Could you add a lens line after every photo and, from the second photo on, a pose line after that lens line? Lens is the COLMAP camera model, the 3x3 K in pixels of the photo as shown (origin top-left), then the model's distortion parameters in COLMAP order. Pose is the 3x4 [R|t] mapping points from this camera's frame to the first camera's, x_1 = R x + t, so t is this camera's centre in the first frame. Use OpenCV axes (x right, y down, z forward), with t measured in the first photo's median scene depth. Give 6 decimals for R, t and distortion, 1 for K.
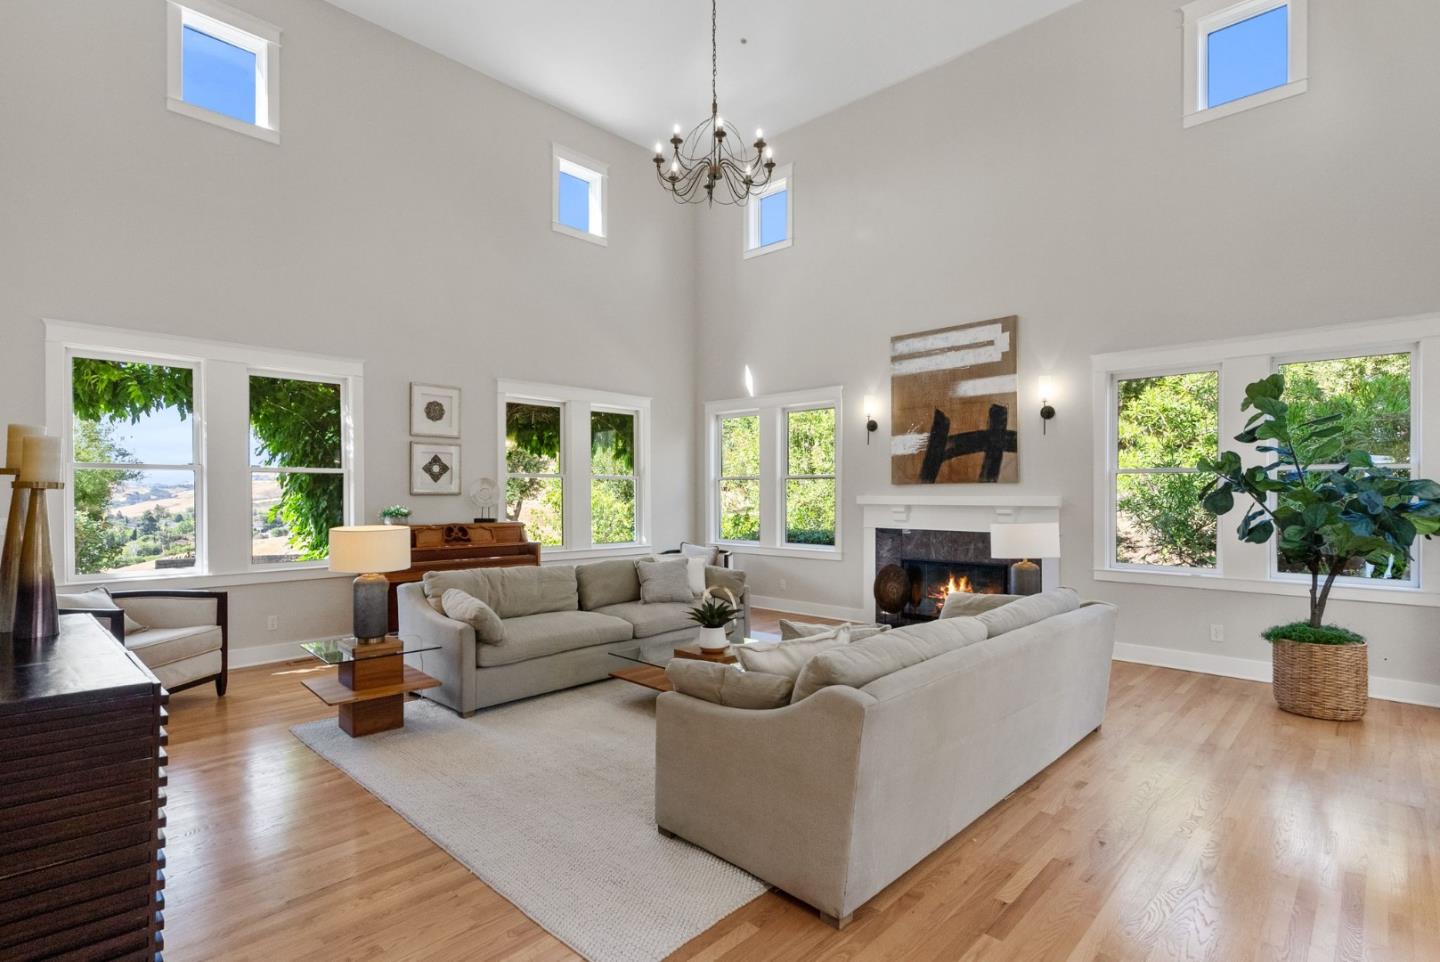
lens RADIAL K [[708.6, 0, 720.0], [0, 708.6, 481.0], [0, 0, 1]] dist [0.000996, 0.000279]
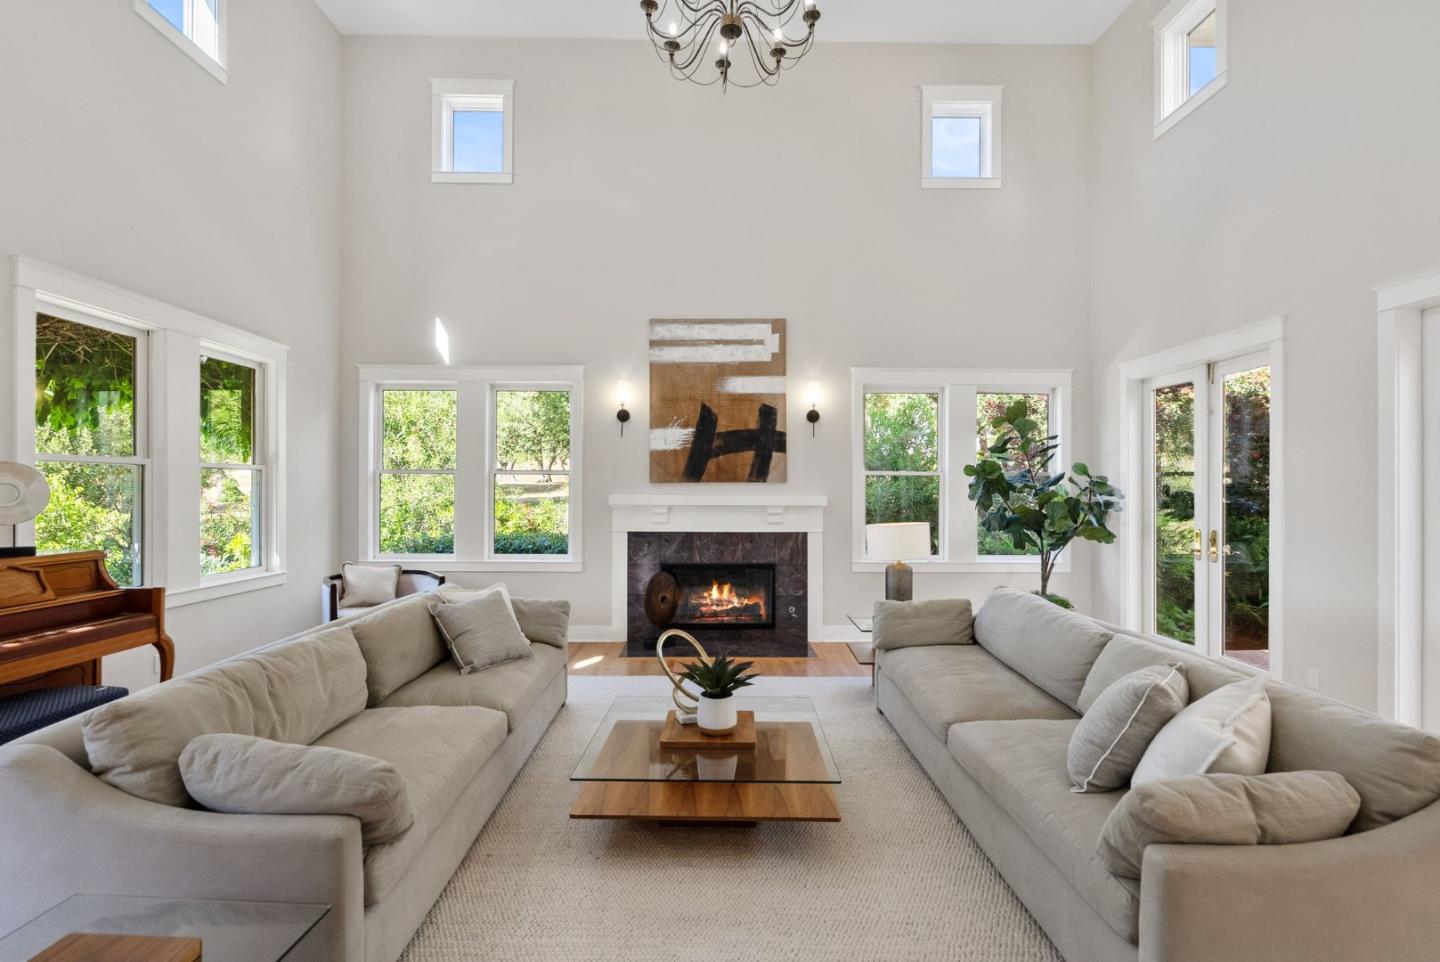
lens RADIAL K [[657.6, 0, 719.6], [0, 657.6, 486.1], [0, 0, 1]] dist [0.001408, 0.000546]
pose [[0.725182, 0.005751, 0.688533, -0.280389], [-0.015070, 0.999858, 0.007521, 0.001717], [-0.688392, -0.015830, 0.725166, 0.347324]]
